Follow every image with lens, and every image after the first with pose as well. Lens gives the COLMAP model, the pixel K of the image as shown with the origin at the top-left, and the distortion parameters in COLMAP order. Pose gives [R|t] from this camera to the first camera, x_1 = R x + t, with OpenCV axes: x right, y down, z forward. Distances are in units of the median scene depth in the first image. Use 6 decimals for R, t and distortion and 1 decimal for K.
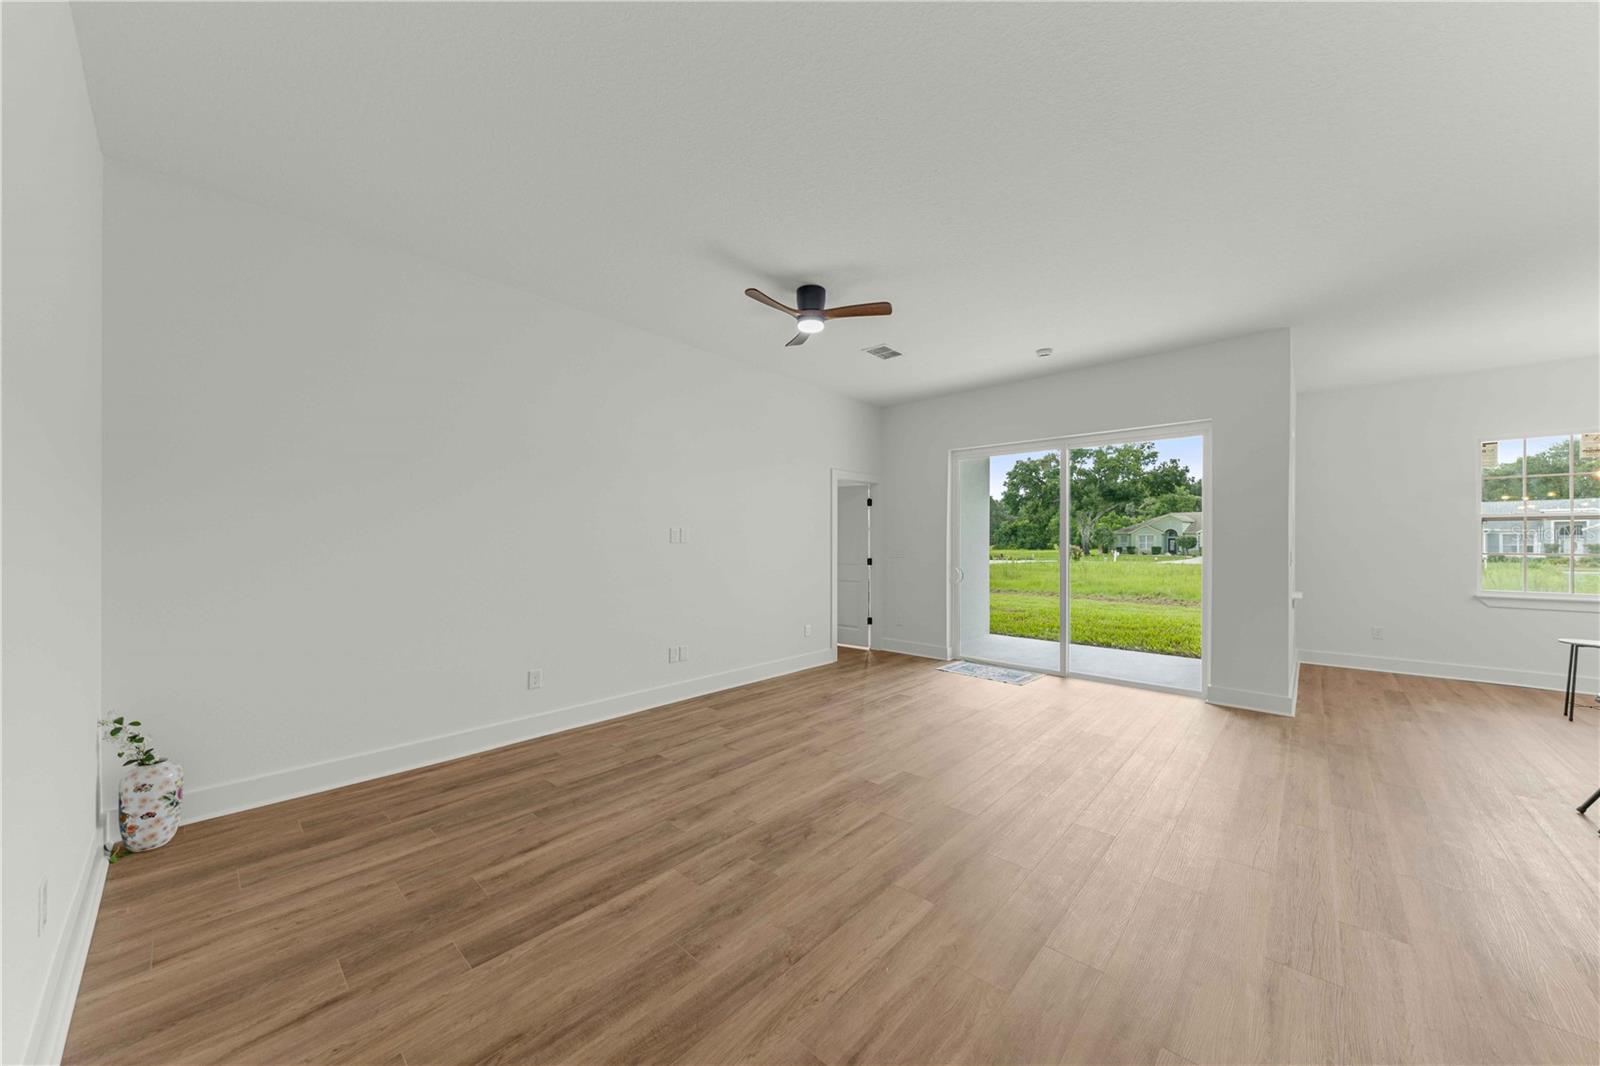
lens RADIAL K [[559.1, 0, 801.4], [0, 559.1, 542.7], [0, 0, 1]] dist [-0.000023, 0.000003]
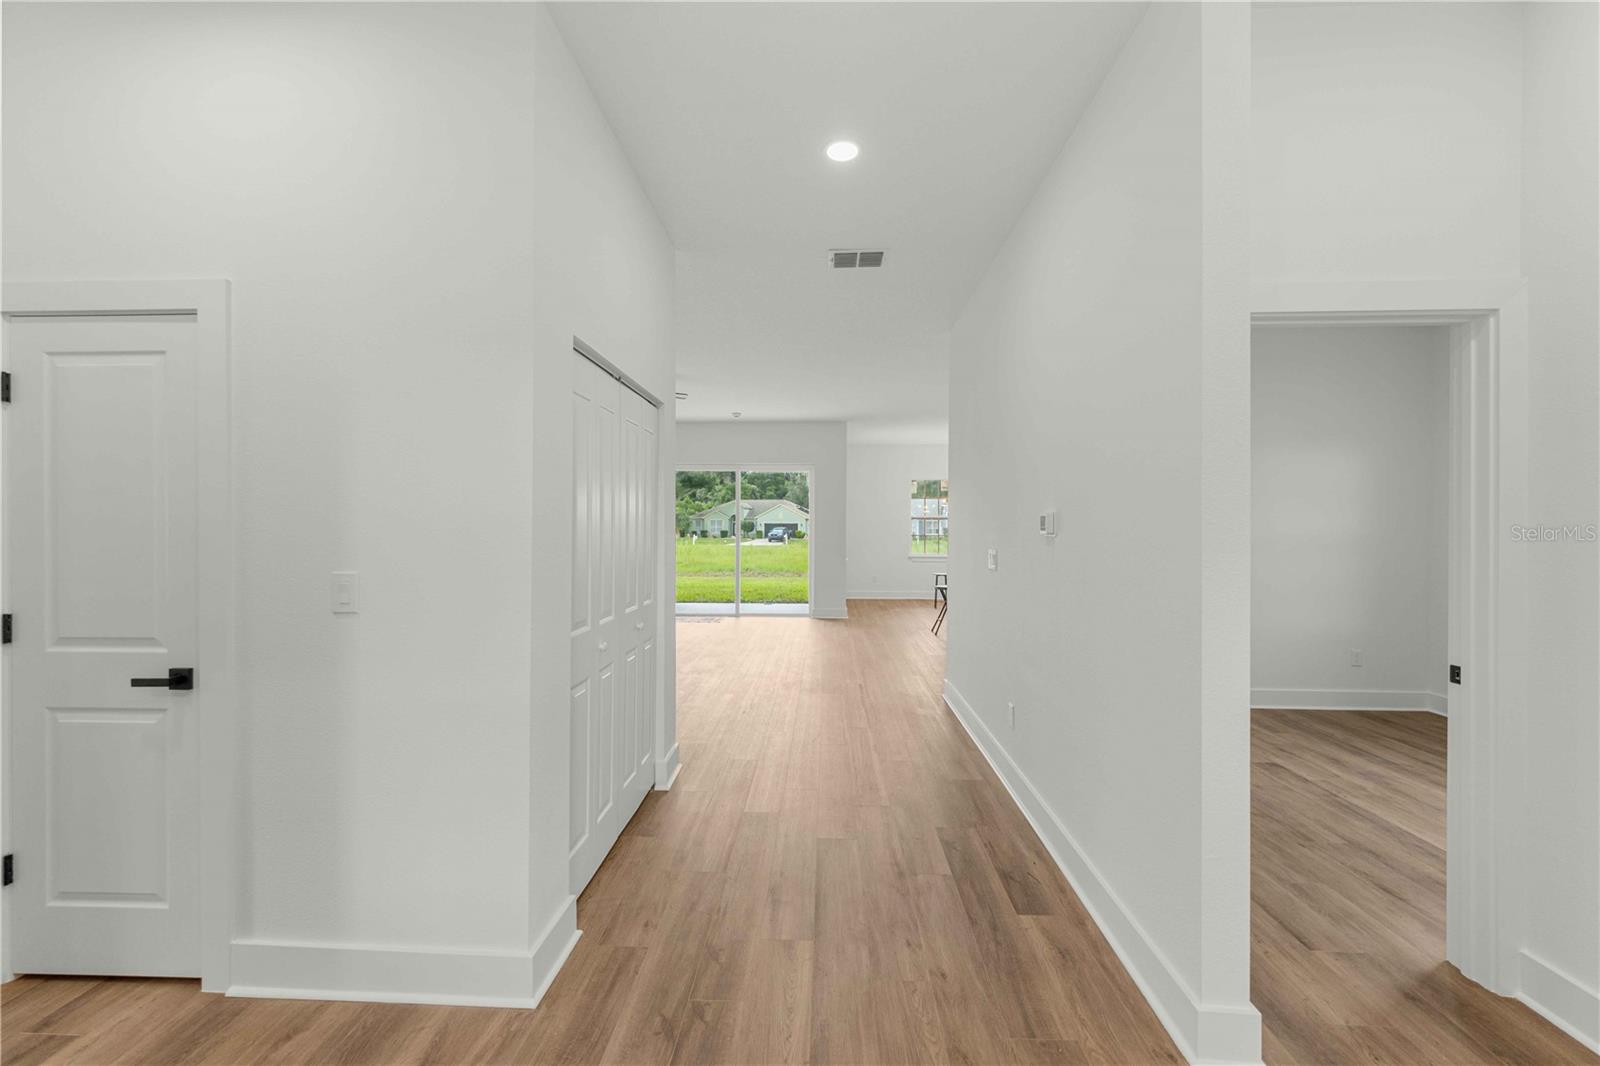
lens RADIAL K [[629.2, 0, 800.0], [0, 629.2, 533.0], [0, 0, 1]] dist [0.000306, -0.000022]
pose [[0.765972, -0.006140, 0.642845, -0.147361], [-0.000601, 0.999947, 0.010267, -0.003180], [-0.642874, -0.008250, 0.765928, -0.128734]]
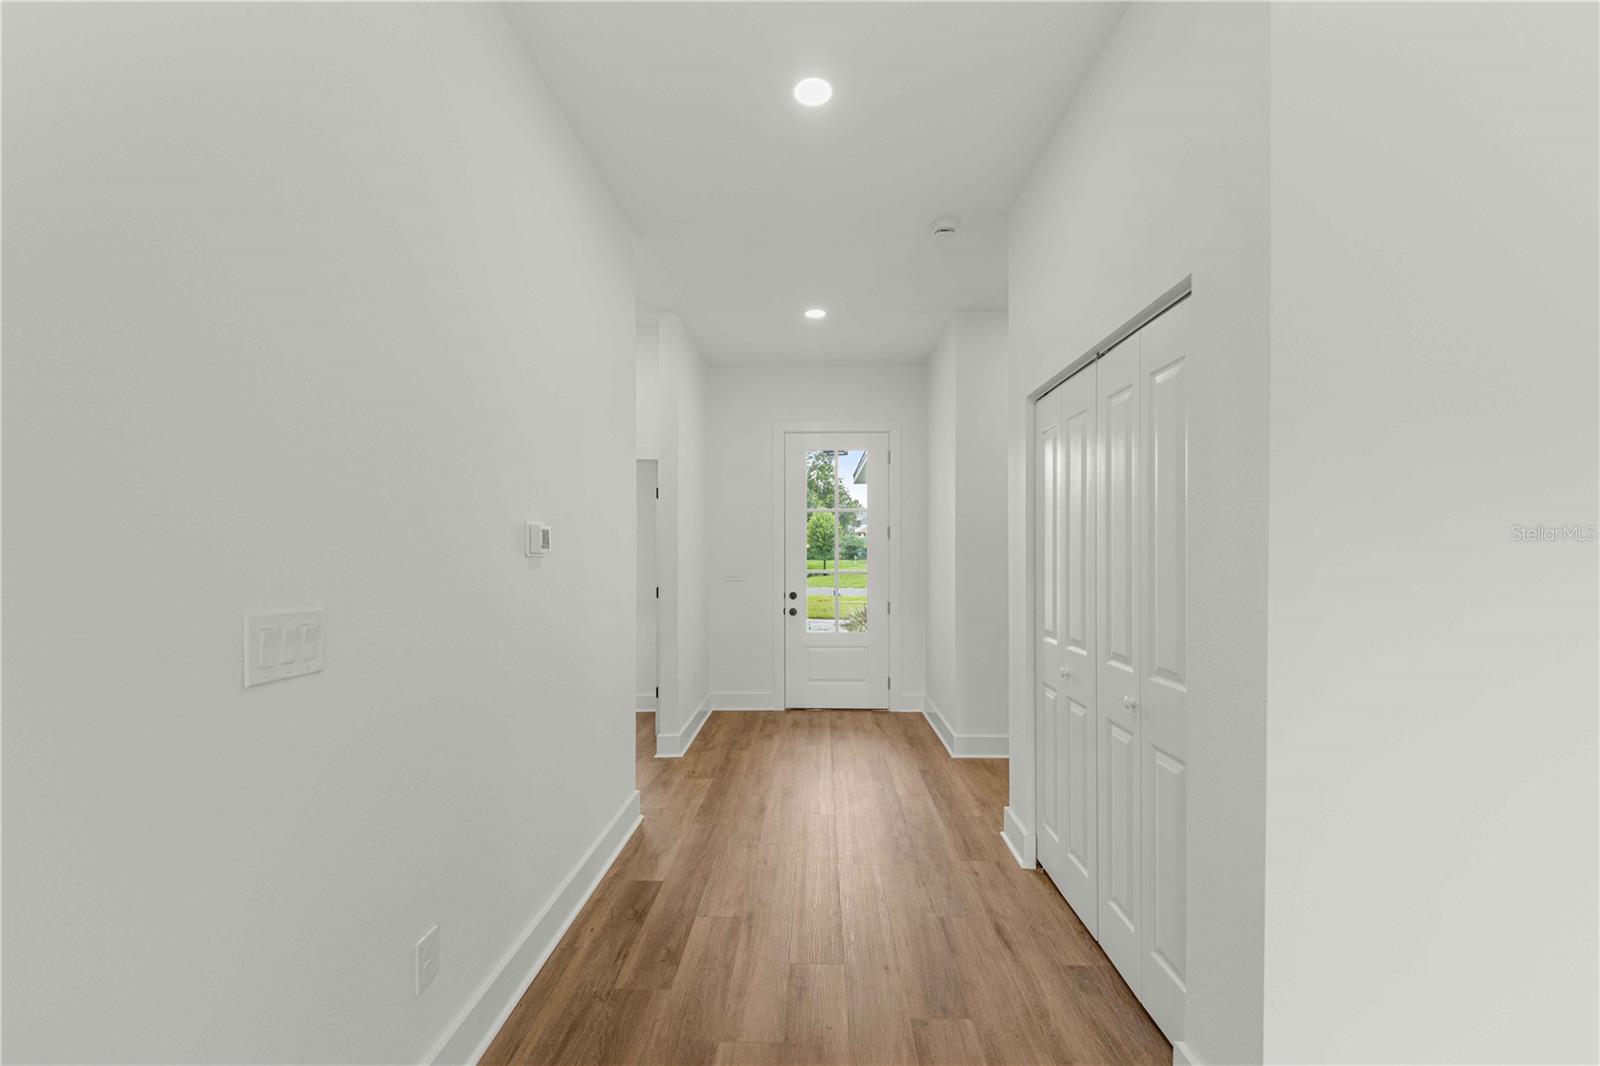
lens RADIAL K [[629.2, 0, 800.0], [0, 629.2, 533.0], [0, 0, 1]] dist [0.000306, -0.000022]
pose [[-0.753168, -0.026239, -0.657304, 0.421269], [-0.001820, 0.999283, -0.037805, 0.004549], [0.657825, -0.027277, -0.752676, 0.477959]]
